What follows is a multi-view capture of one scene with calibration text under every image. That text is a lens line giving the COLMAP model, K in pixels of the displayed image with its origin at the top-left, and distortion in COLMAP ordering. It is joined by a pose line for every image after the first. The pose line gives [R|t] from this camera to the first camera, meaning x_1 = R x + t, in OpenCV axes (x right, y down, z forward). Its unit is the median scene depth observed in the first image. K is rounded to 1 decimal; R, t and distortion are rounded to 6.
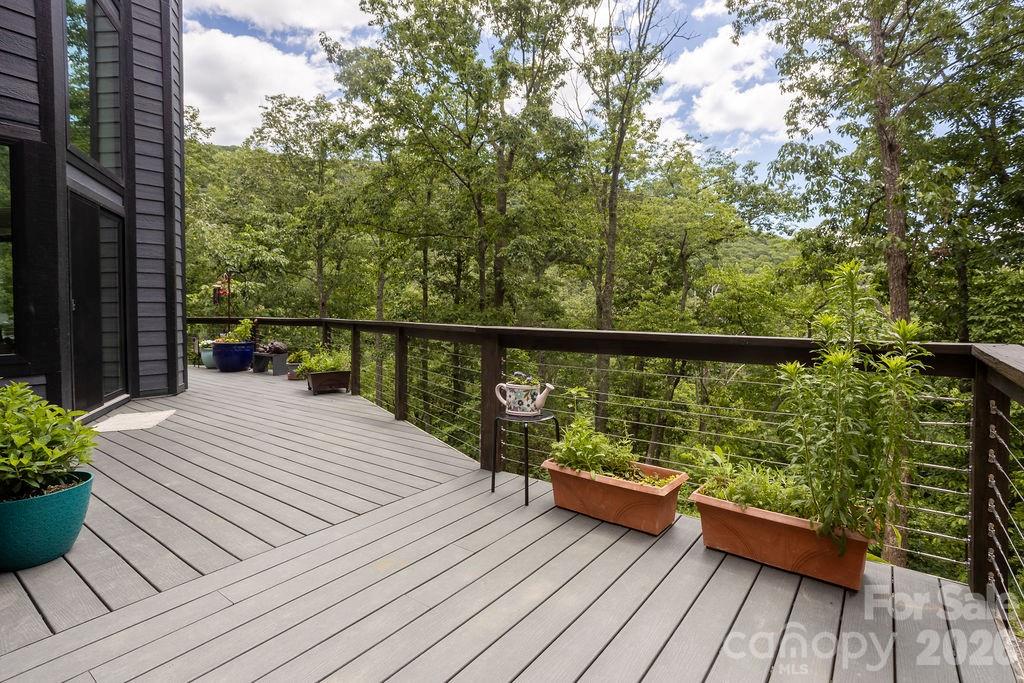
lens RADIAL K [[500.1, 0, 508.5], [0, 500.1, 306.6], [0, 0, 1]] dist [-0.035548, 0.016057]
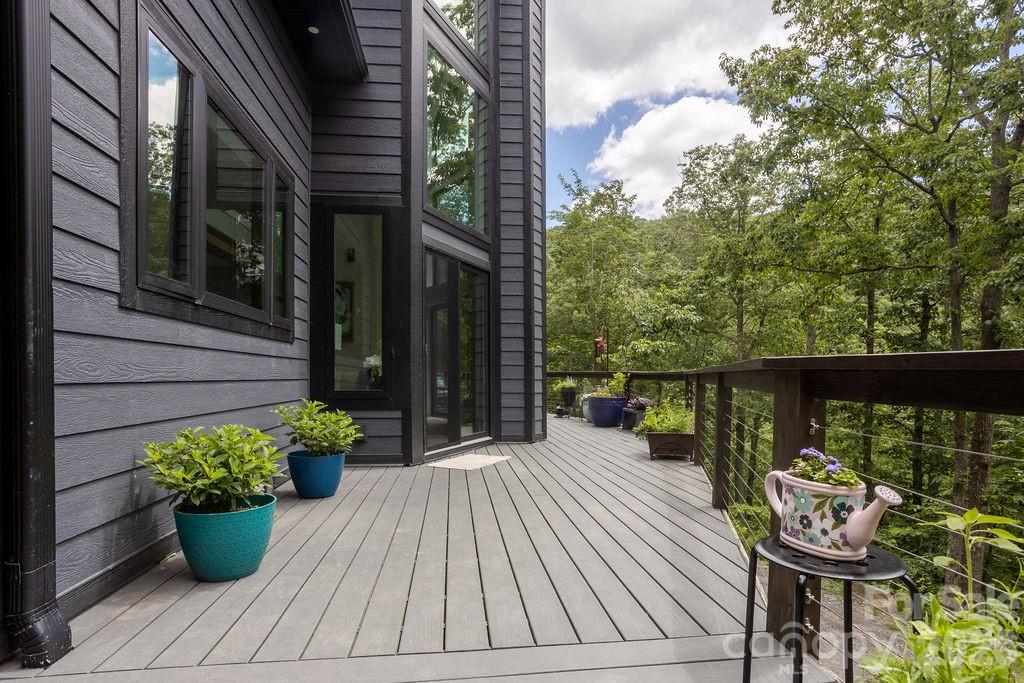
lens RADIAL K [[520.1, 0, 527.1], [0, 520.1, 379.3], [0, 0, 1]] dist [-0.055794, 0.030145]
pose [[0.704796, 0.016540, -0.709217, 0.042692], [-0.006191, 0.999834, 0.017165, 0.017401], [0.709383, -0.007707, 0.704781, 0.138950]]
